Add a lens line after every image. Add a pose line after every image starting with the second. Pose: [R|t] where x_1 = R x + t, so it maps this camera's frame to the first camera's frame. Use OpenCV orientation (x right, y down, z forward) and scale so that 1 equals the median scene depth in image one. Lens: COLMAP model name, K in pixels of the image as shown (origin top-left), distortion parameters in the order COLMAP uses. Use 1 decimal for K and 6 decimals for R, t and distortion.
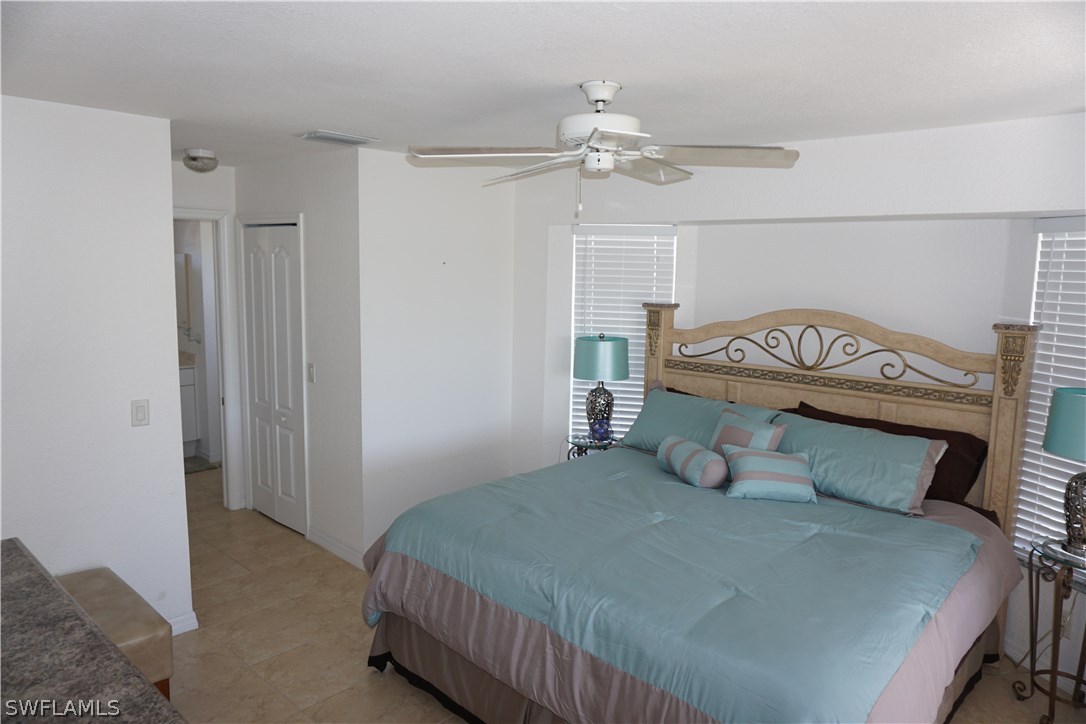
lens RADIAL K [[727.0, 0, 543.8], [0, 727.0, 359.6], [0, 0, 1]] dist [-0.059075, 0.031125]
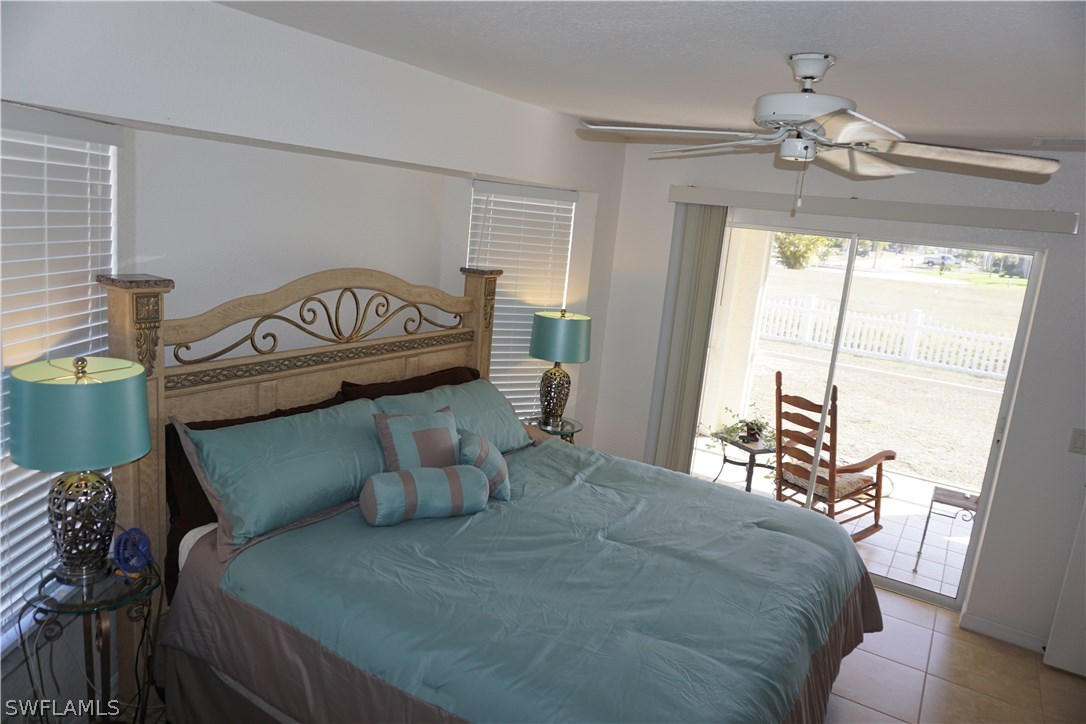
lens RADIAL K [[727.0, 0, 544.6], [0, 727.0, 363.9], [0, 0, 1]] dist [-0.059075, 0.031125]
pose [[-0.187638, -0.219431, 0.957414, -0.470482], [0.046247, 0.971672, 0.231763, -0.142030], [-0.981149, 0.087766, -0.172174, 0.915759]]
